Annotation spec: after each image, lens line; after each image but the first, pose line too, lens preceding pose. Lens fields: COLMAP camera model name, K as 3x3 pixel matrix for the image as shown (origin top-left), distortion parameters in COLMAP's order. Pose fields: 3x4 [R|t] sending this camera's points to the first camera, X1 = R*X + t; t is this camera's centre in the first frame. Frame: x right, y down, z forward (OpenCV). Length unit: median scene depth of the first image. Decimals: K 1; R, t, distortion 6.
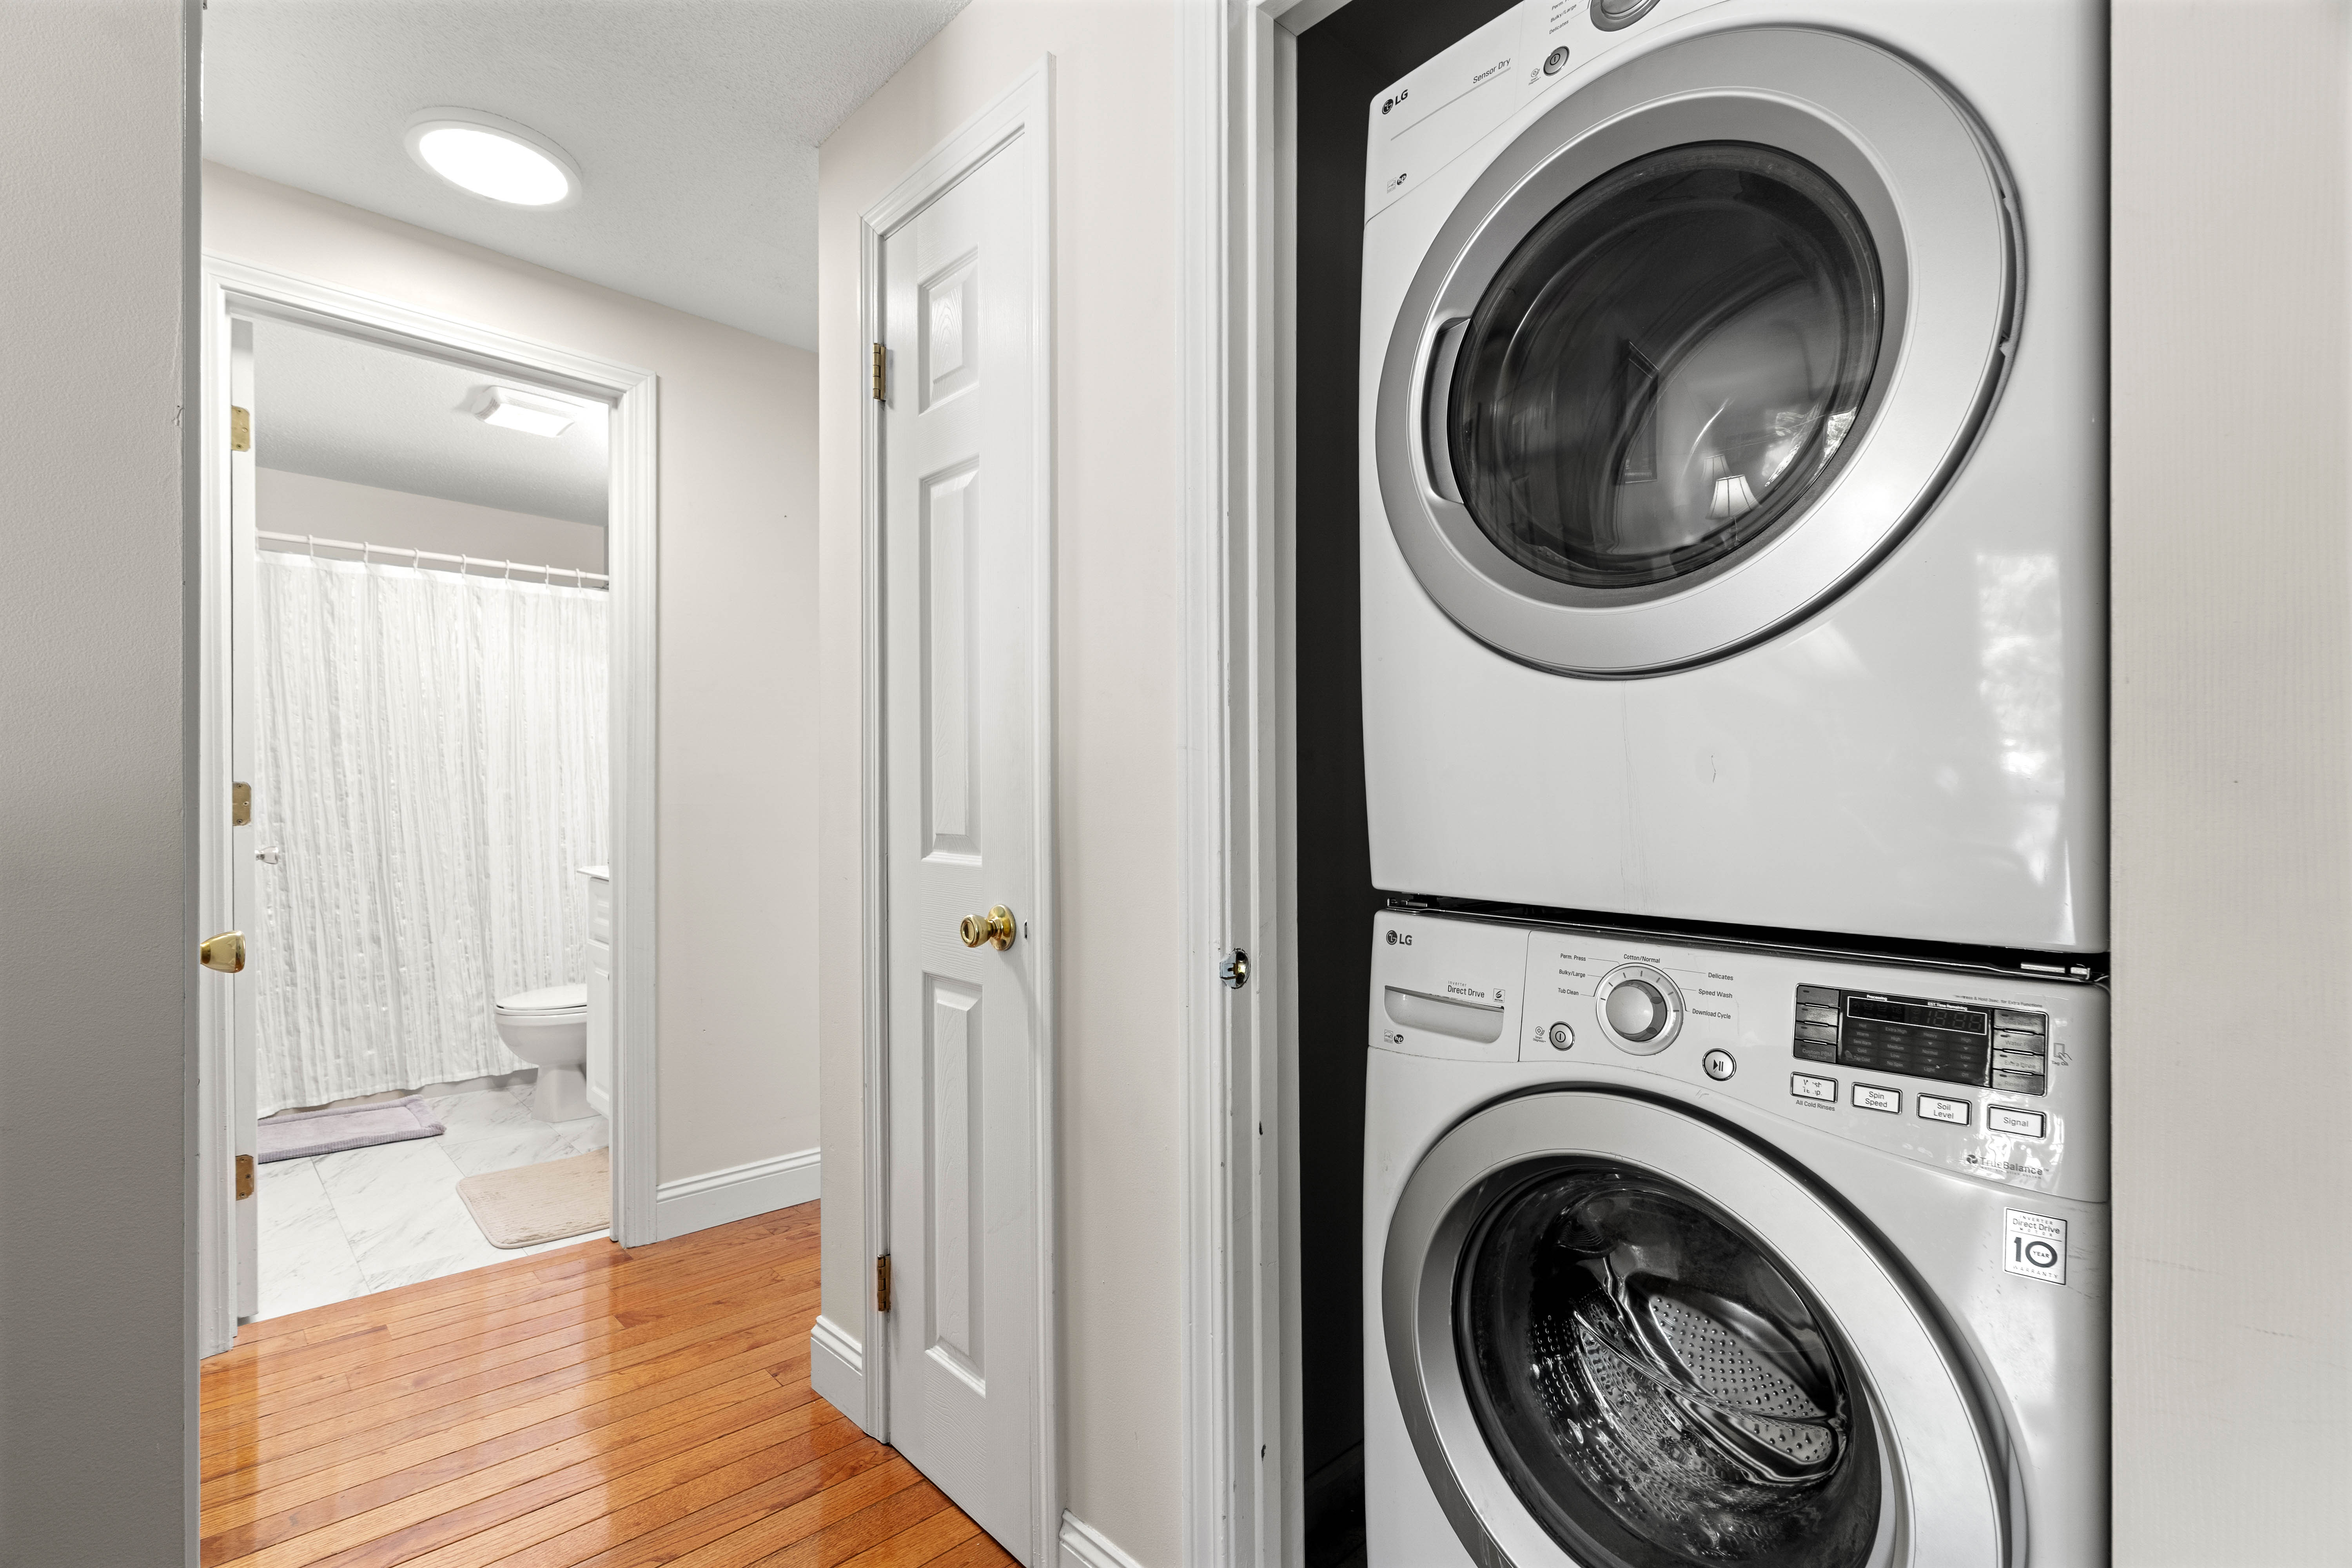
lens RADIAL K [[1068.0, 0, 1172.6], [0, 1068.0, 801.9], [0, 0, 1]] dist [-0.007475, 0.001846]
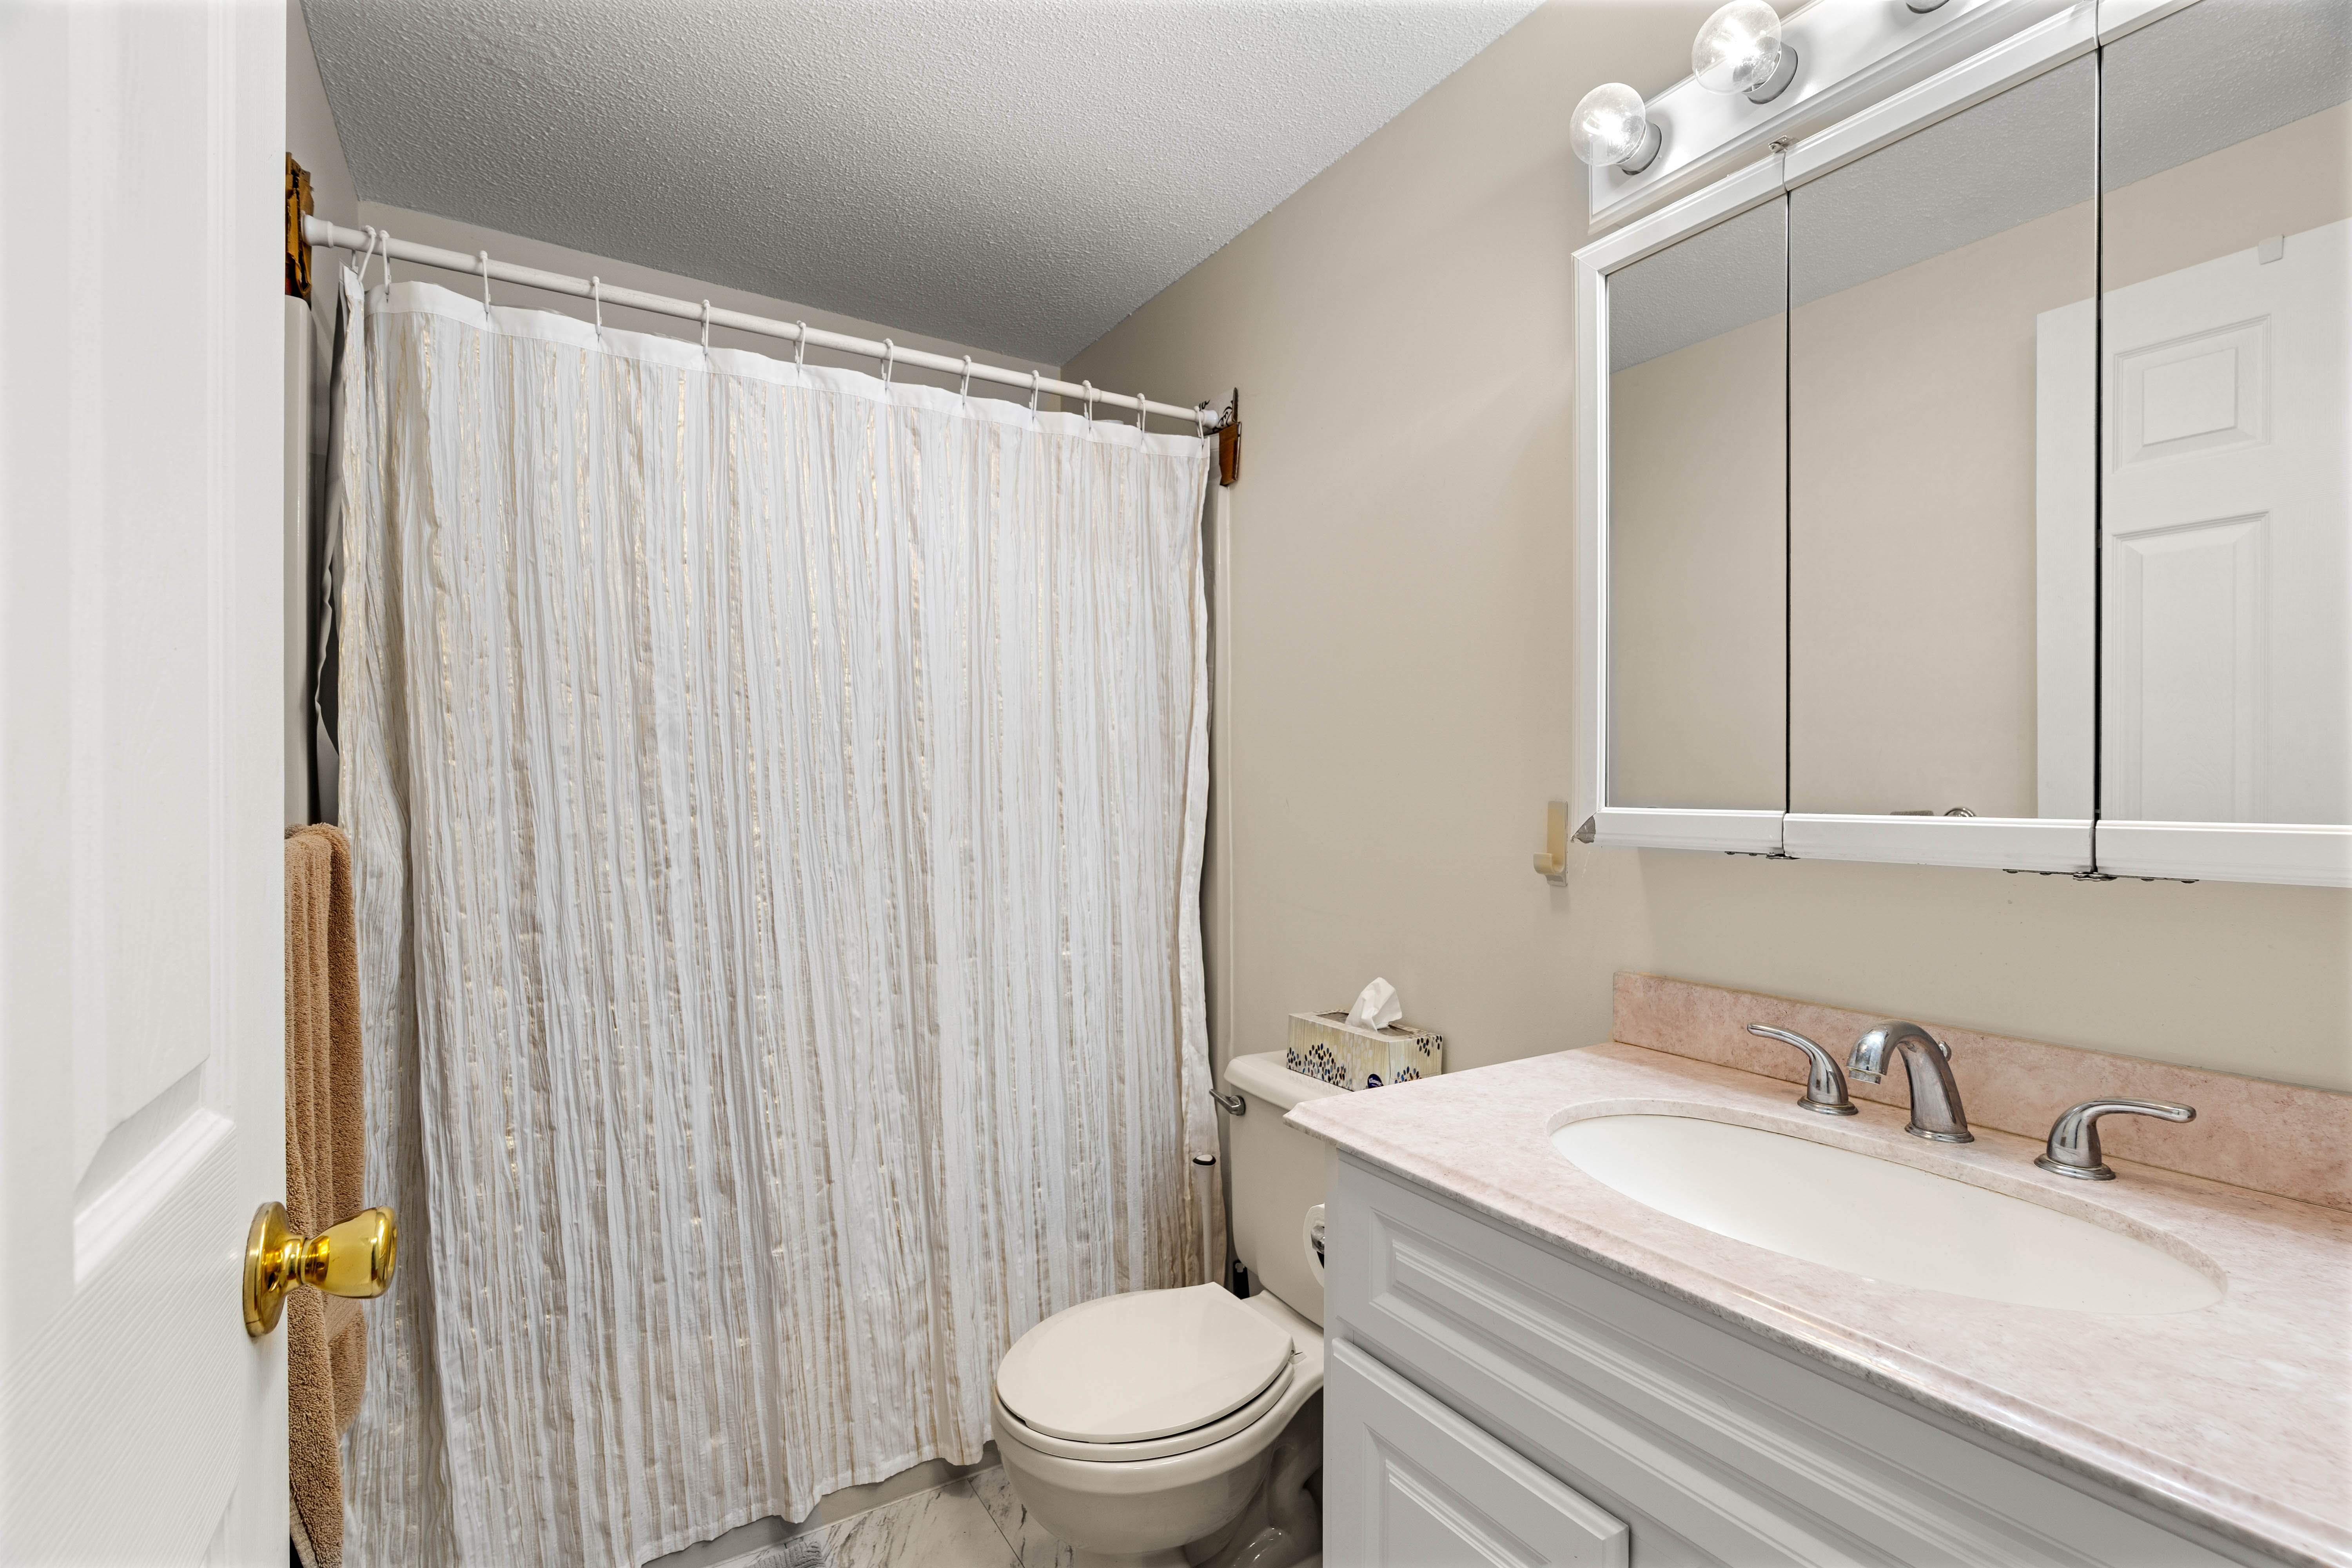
lens RADIAL K [[1068.0, 0, 1177.9], [0, 1068.0, 782.8], [0, 0, 1]] dist [-0.007475, 0.001846]
pose [[0.978585, -0.002857, -0.205821, -0.467437], [0.001967, 0.999988, -0.004527, -0.037196], [0.205832, 0.004025, 0.978579, 0.597062]]
